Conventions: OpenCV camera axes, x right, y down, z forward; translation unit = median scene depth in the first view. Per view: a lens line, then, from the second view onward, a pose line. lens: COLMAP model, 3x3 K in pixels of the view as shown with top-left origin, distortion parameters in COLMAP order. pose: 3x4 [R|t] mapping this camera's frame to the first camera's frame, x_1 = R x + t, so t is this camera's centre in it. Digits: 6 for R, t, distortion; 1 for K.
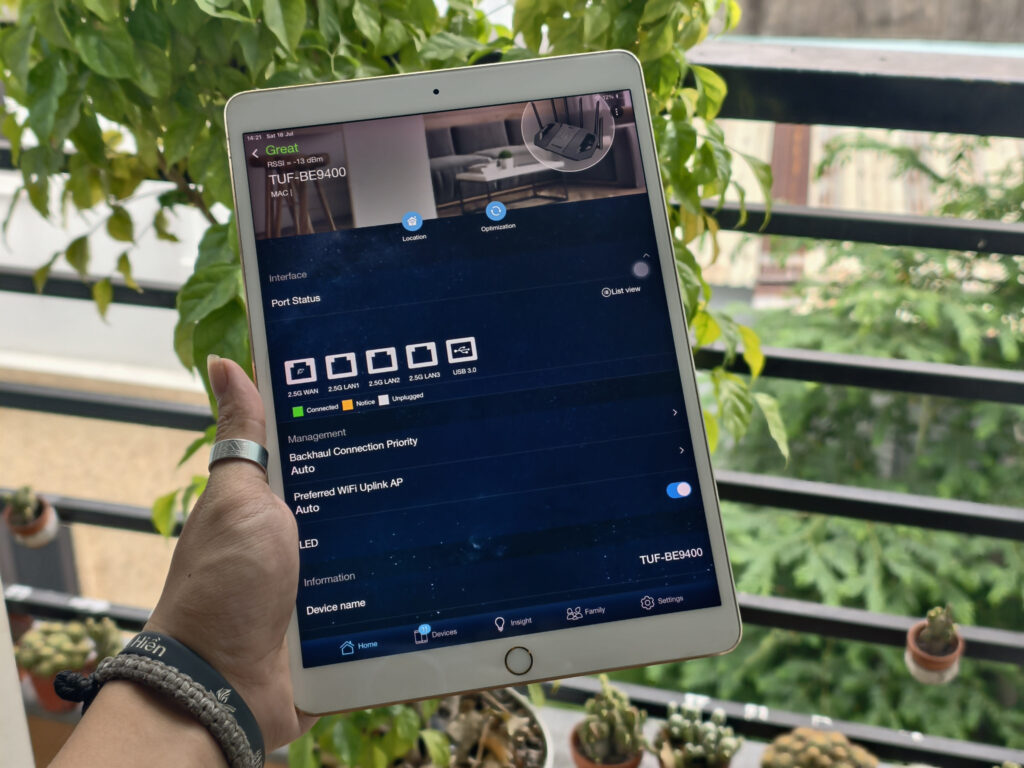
lens RADIAL K [[1506.2, 0, 512.0], [0, 1506.2, 384.0], [0, 0, 1]] dist [0.126031, -0.546252]
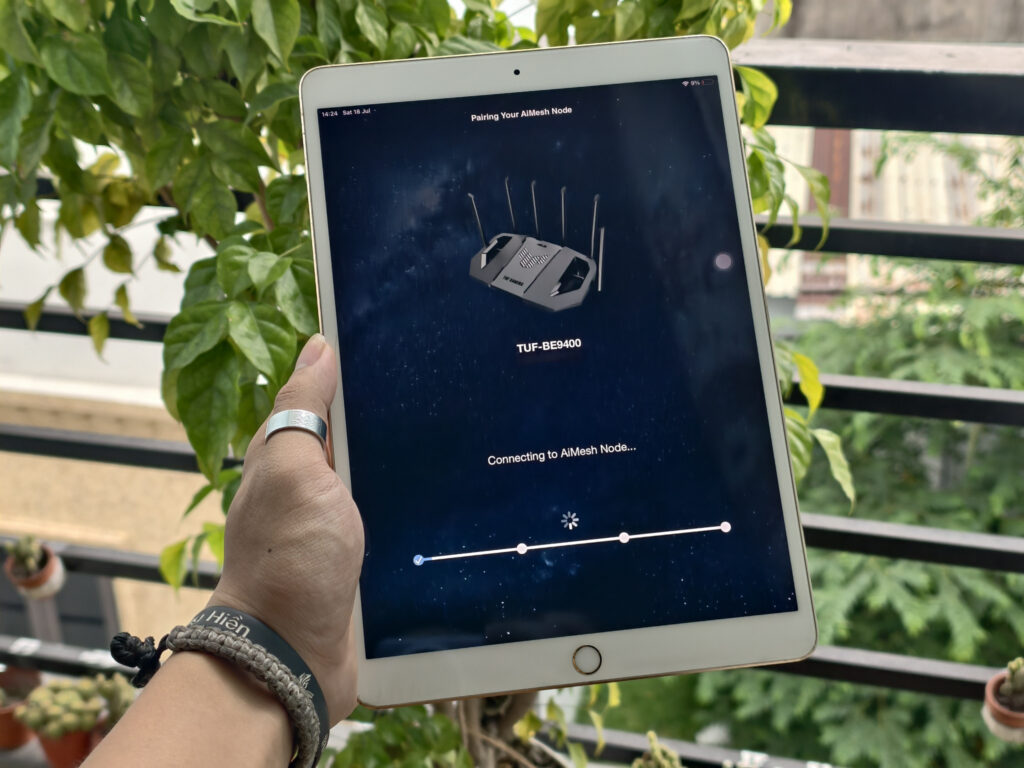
lens RADIAL K [[1506.2, 0, 512.0], [0, 1506.2, 384.0], [0, 0, 1]] dist [0.126031, -0.546252]
pose [[0.999454, -0.018286, -0.027527, 0.005748], [0.018041, 0.999795, -0.009138, -0.014244], [0.027689, 0.008636, 0.999579, 0.086463]]
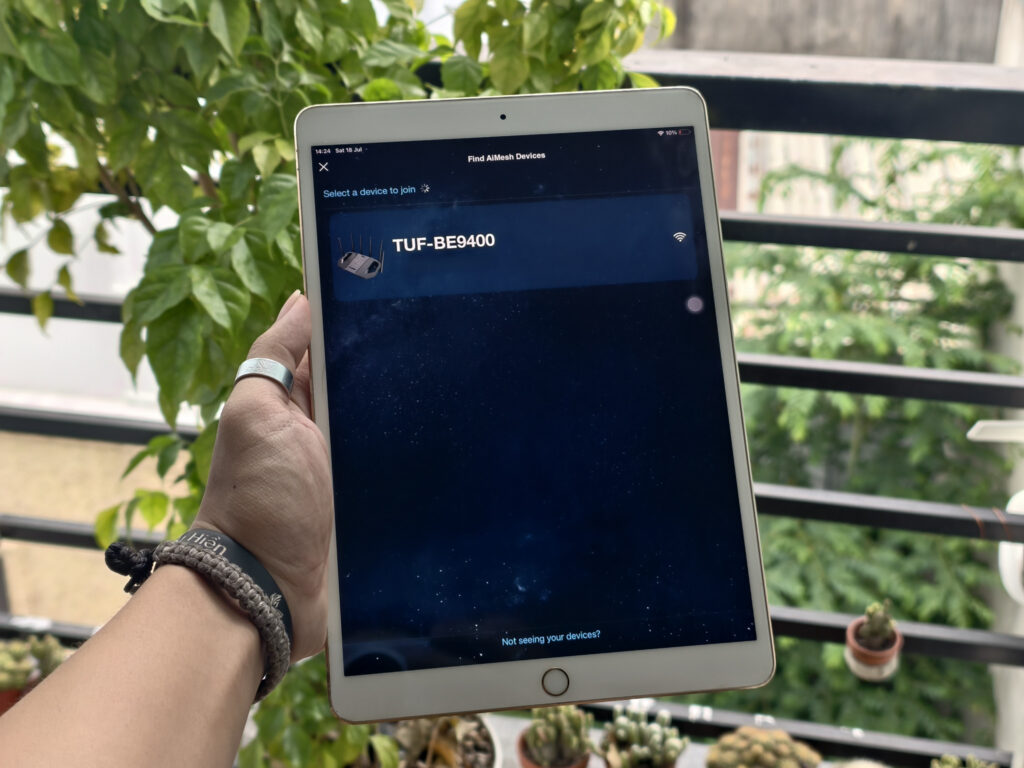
lens RADIAL K [[1506.2, 0, 512.0], [0, 1506.2, 384.0], [0, 0, 1]] dist [0.126031, -0.546252]
pose [[0.998913, -0.015084, 0.044109, -0.006882], [0.015844, 0.999731, -0.016921, 0.013604], [-0.043842, 0.017601, 0.998883, -0.011554]]
